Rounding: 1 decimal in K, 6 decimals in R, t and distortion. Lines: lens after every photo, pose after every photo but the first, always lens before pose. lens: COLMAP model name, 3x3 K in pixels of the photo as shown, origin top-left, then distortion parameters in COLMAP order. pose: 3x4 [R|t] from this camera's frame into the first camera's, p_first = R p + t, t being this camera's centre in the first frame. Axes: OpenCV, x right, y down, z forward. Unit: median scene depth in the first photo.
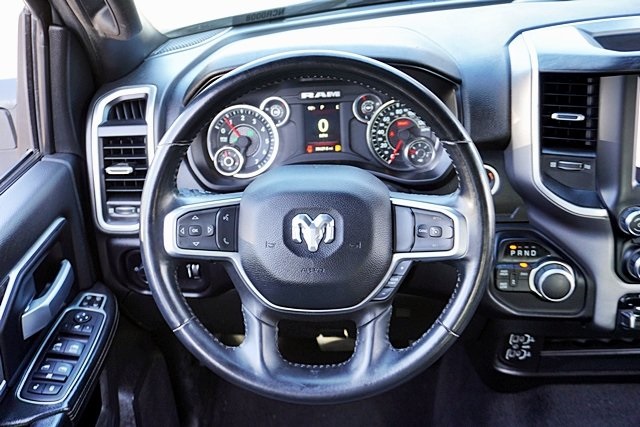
lens RADIAL K [[666.0, 0, 320.0], [0, 666.0, 213.5], [0, 0, 1]] dist [0.012055, 0.016185]
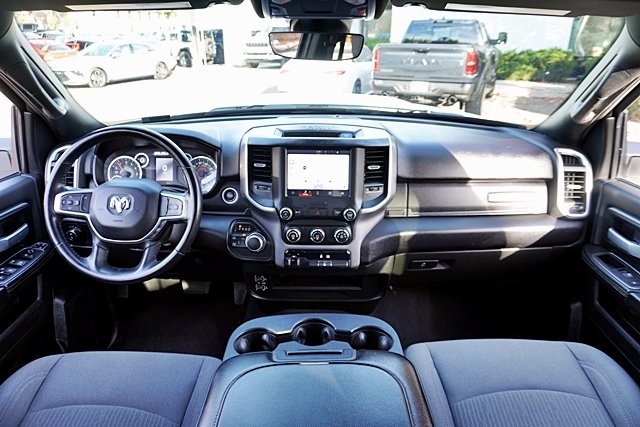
lens RADIAL K [[434.2, 0, 320.5], [0, 434.2, 223.0], [0, 0, 1]] dist [0.003113, 0.003007]
pose [[0.998331, 0.049165, 0.030308, 0.532571], [-0.045890, 0.993866, -0.100623, 0.177157], [-0.035069, 0.099064, 0.994463, -0.403729]]
